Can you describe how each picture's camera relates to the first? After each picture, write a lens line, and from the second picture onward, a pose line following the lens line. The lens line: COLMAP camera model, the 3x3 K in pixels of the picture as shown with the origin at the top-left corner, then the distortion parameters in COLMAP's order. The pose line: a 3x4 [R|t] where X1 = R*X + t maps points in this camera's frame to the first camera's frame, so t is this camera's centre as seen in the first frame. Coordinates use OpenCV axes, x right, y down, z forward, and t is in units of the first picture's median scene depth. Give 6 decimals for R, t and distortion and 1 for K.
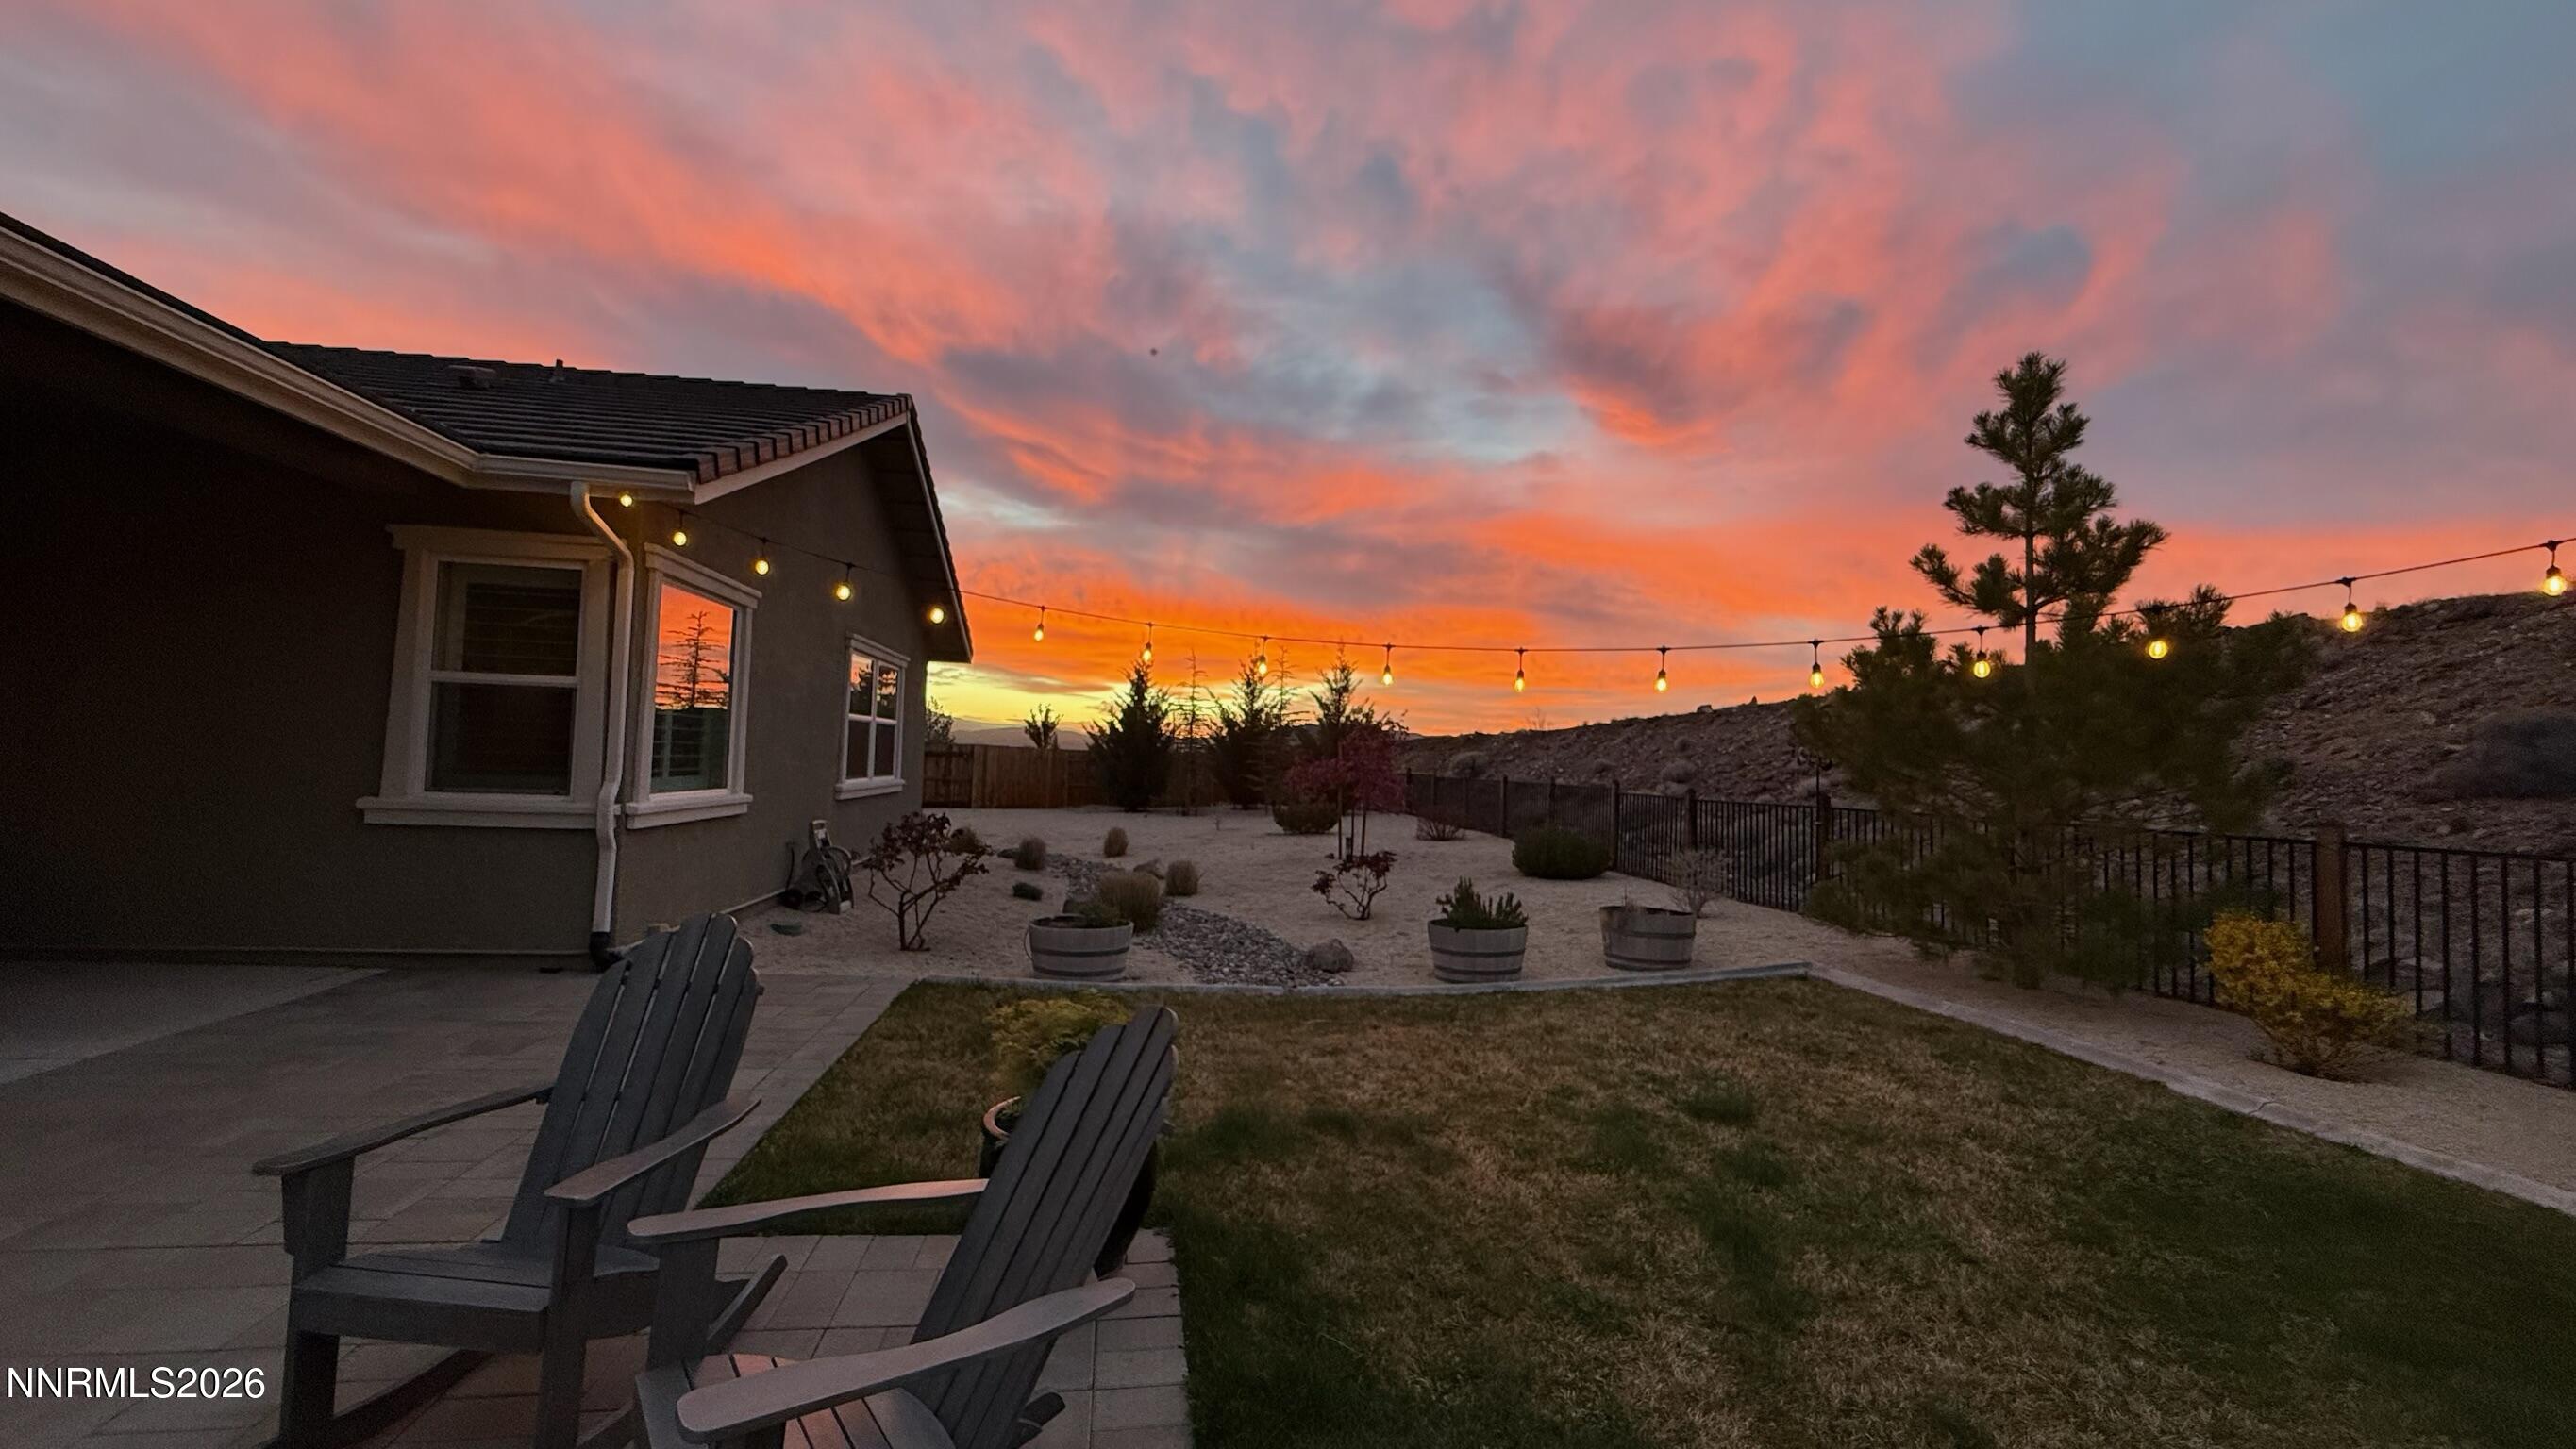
lens RADIAL K [[1021.2, 0, 1288.0], [0, 1021.2, 724.5], [0, 0, 1]] dist [-0.018376, -0.000155]
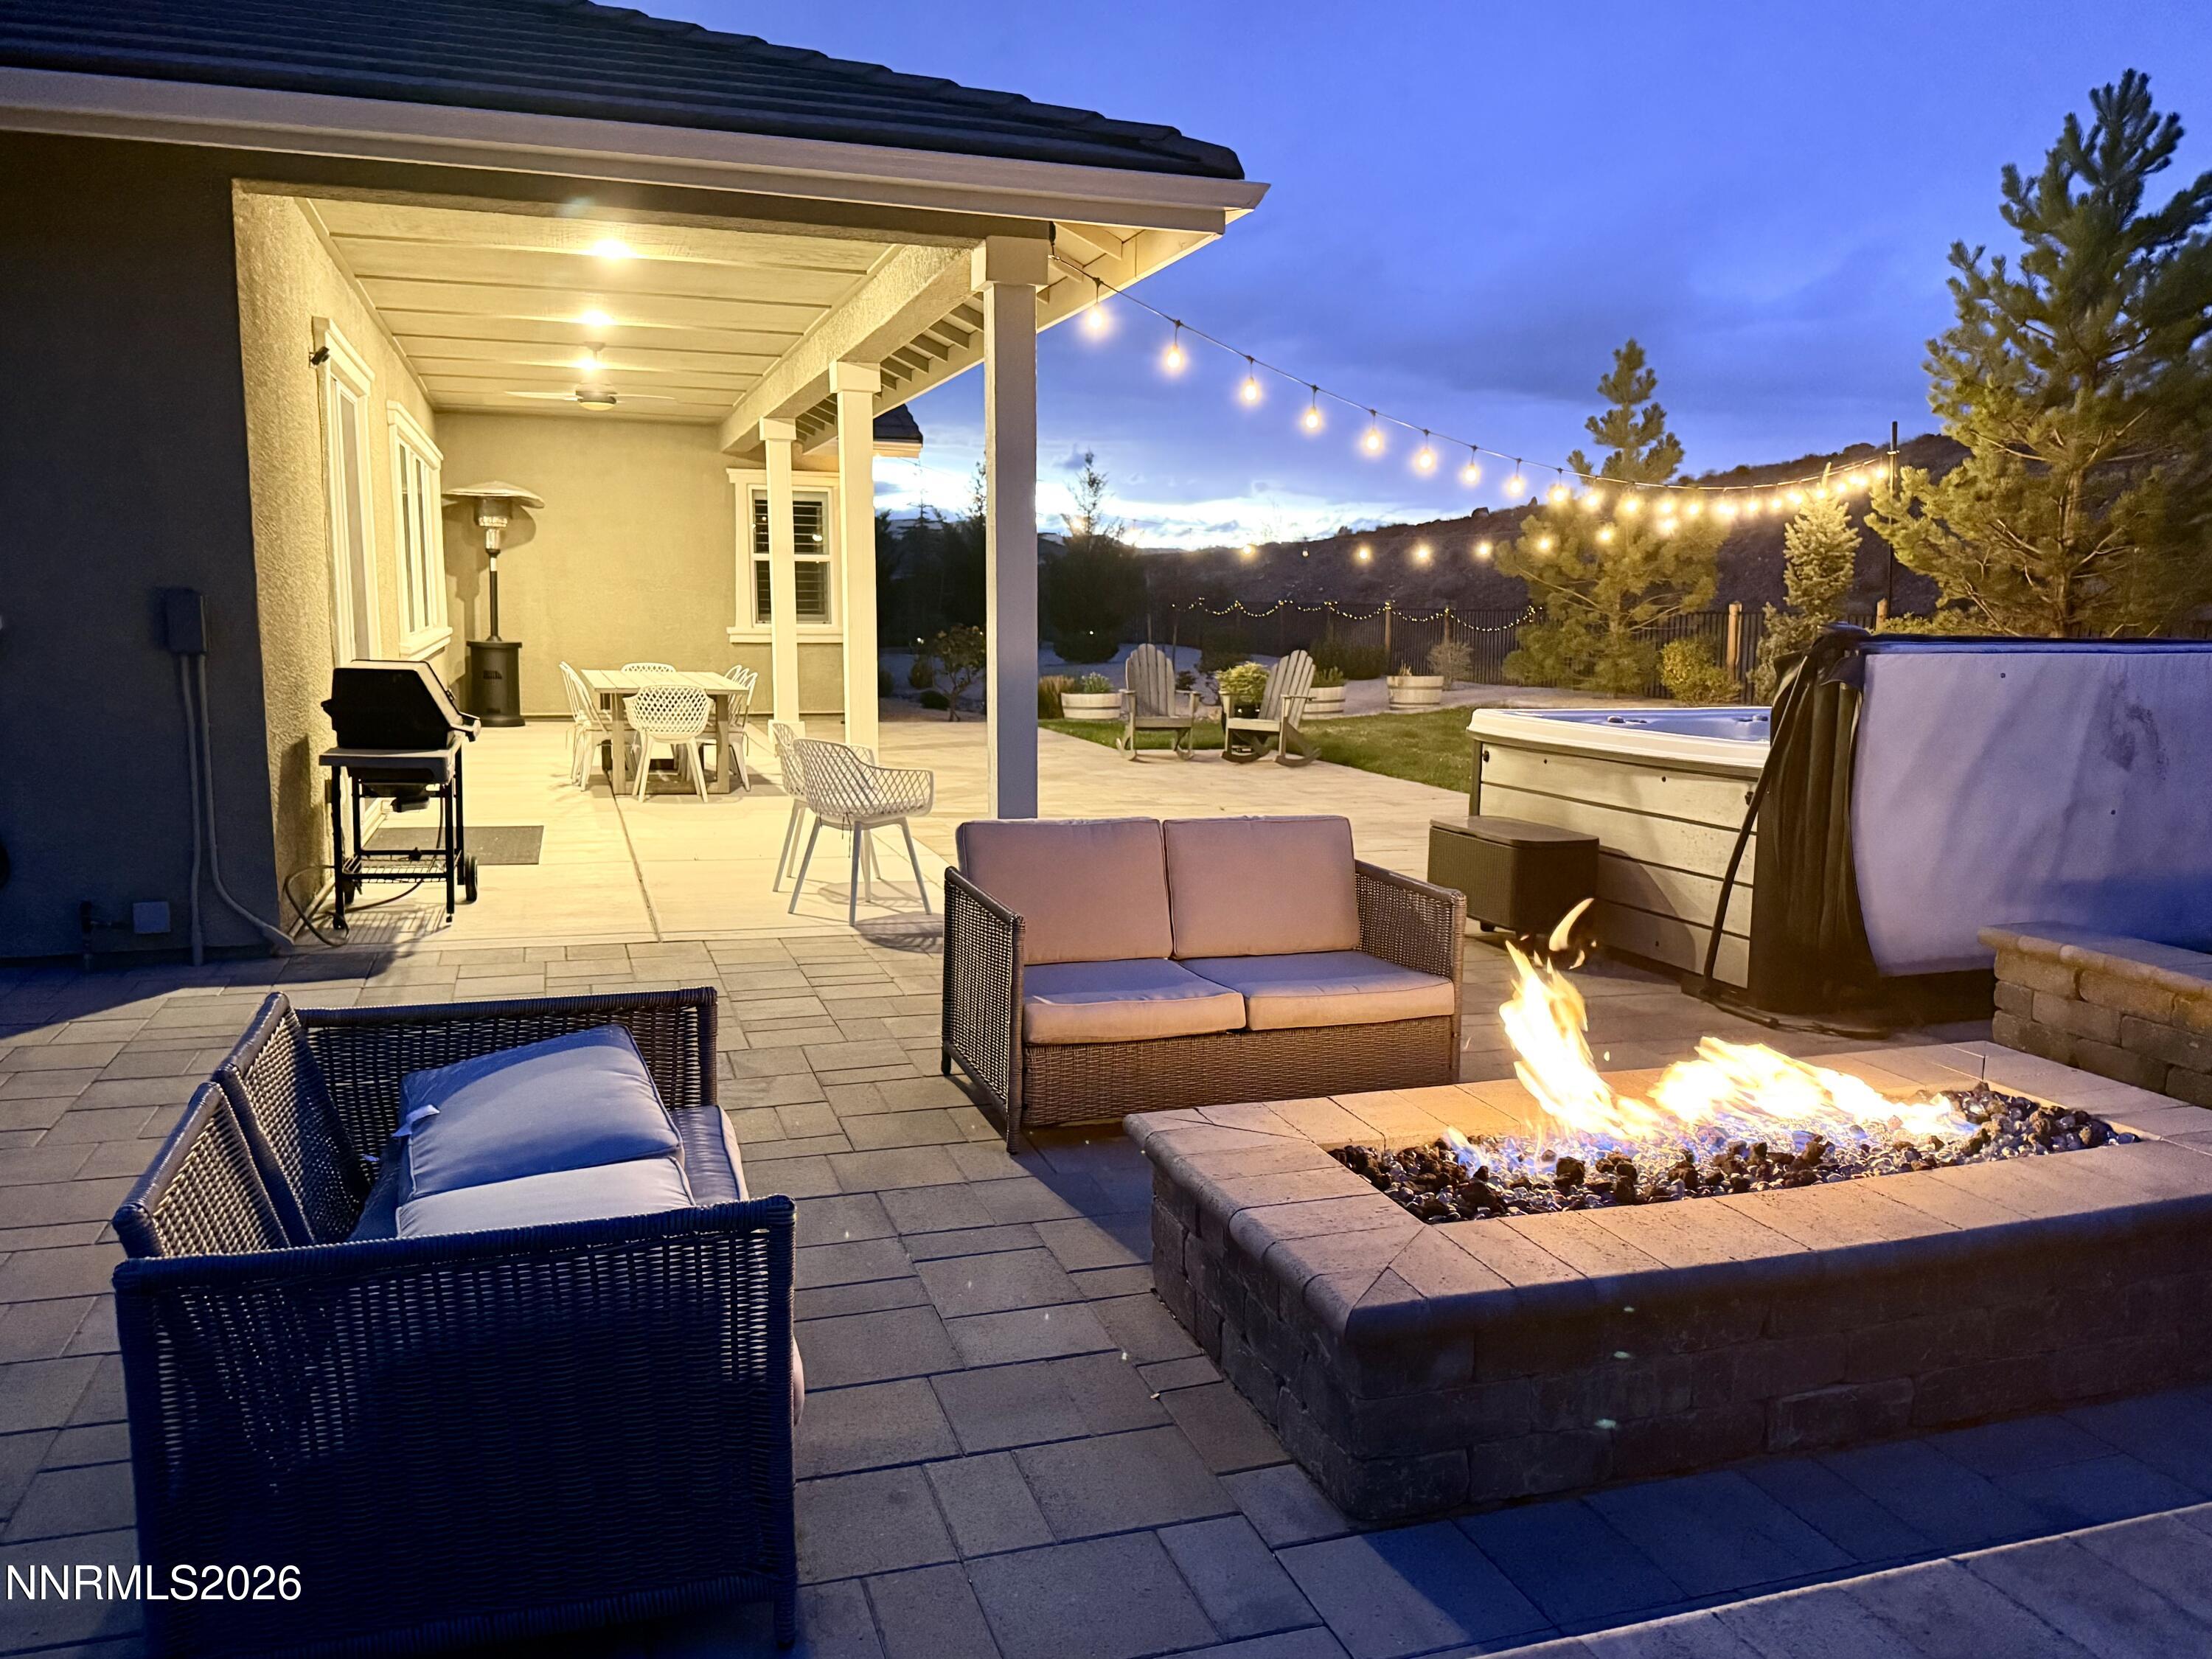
lens RADIAL K [[1776.3, 0, 1106.0], [0, 1776.3, 829.5], [0, 0, 1]] dist [0.104288, -0.126579]
pose [[0.985469, -0.054077, 0.161020, -0.207323], [0.025344, 0.984169, 0.175412, -0.029744], [-0.167957, -0.168782, 0.971238, -0.589634]]
